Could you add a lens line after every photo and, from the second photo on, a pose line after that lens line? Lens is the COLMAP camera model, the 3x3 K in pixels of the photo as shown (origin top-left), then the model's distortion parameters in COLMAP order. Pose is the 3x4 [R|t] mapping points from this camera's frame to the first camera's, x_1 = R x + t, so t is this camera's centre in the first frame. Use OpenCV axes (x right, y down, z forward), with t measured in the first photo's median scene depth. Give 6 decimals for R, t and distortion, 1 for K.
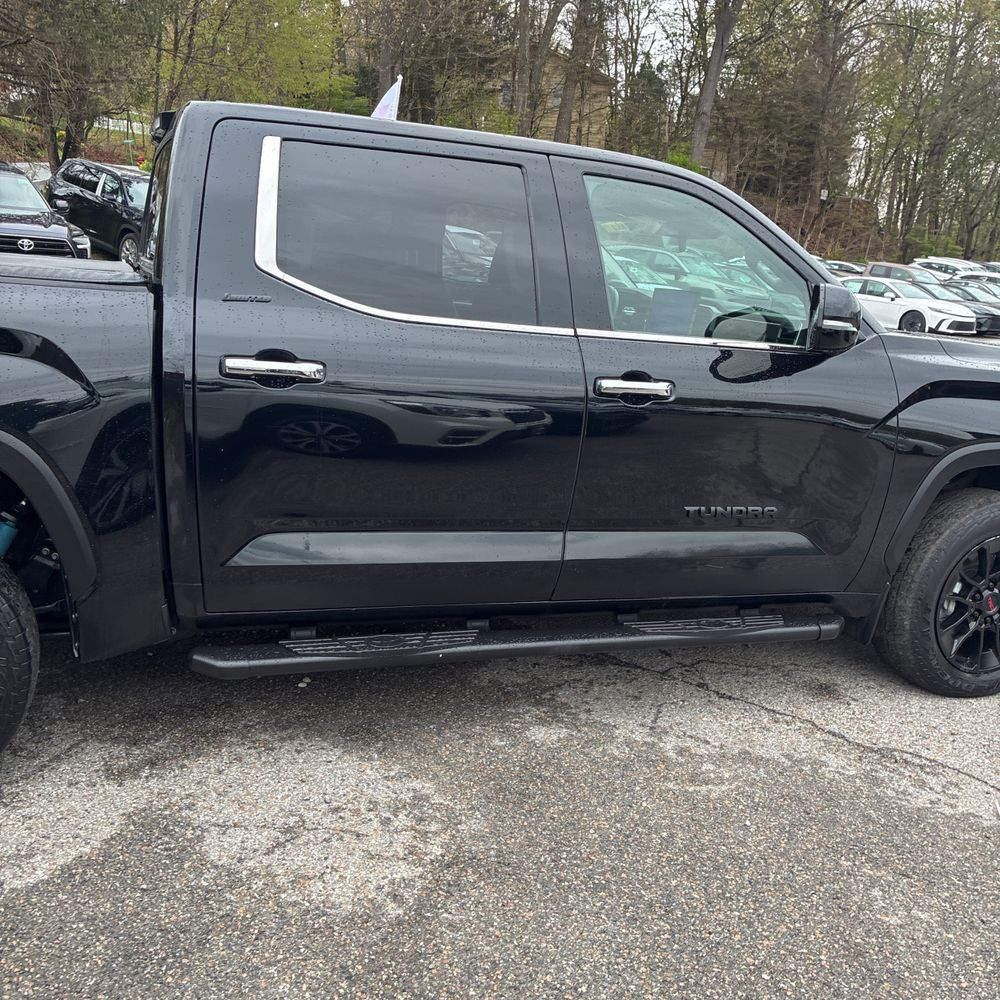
lens RADIAL K [[1009.8, 0, 482.1], [0, 1009.8, 499.5], [0, 0, 1]] dist [0.017230, 0.000000]
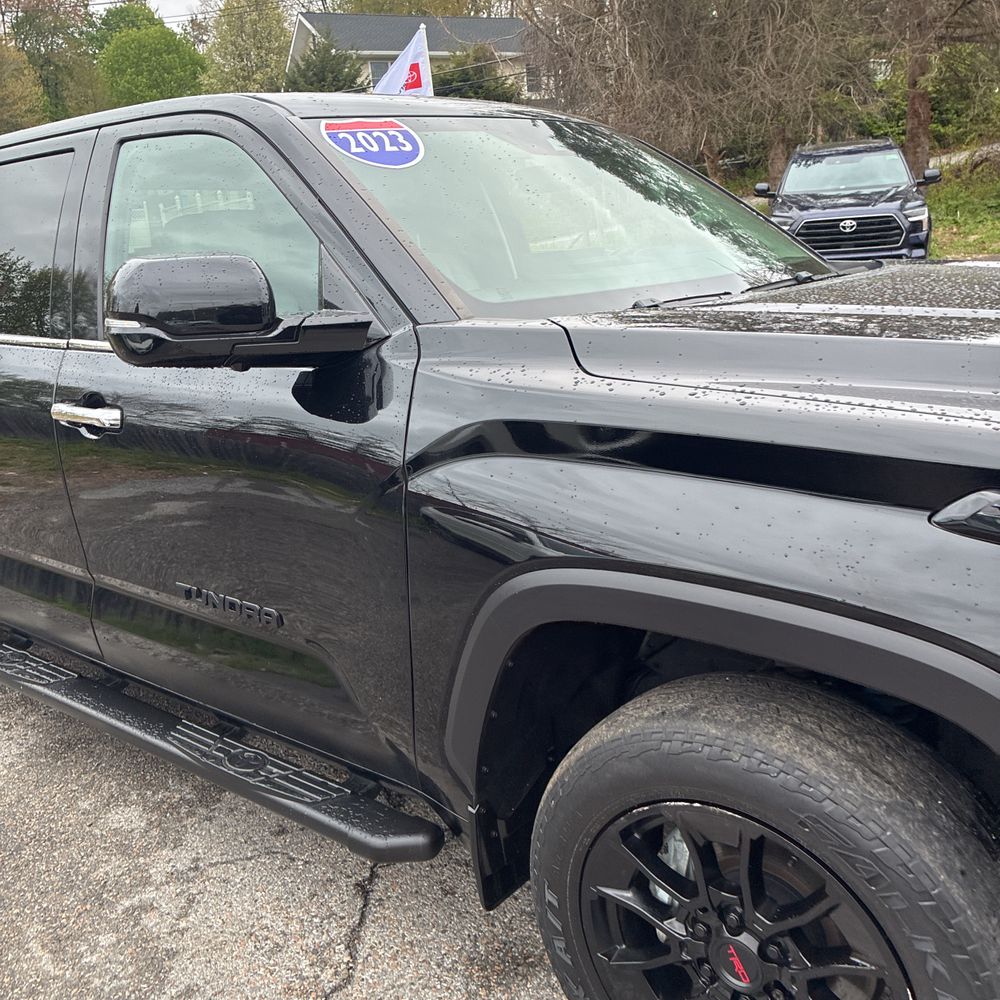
lens RADIAL K [[1009.8, 0, 478.8], [0, 1009.8, 502.9], [0, 0, 1]] dist [0.017230, 0.000000]
pose [[0.504402, 0.114419, -0.855854, 0.232315], [-0.090994, 0.992706, 0.079087, -0.031825], [0.858661, 0.037986, 0.511134, 0.206943]]
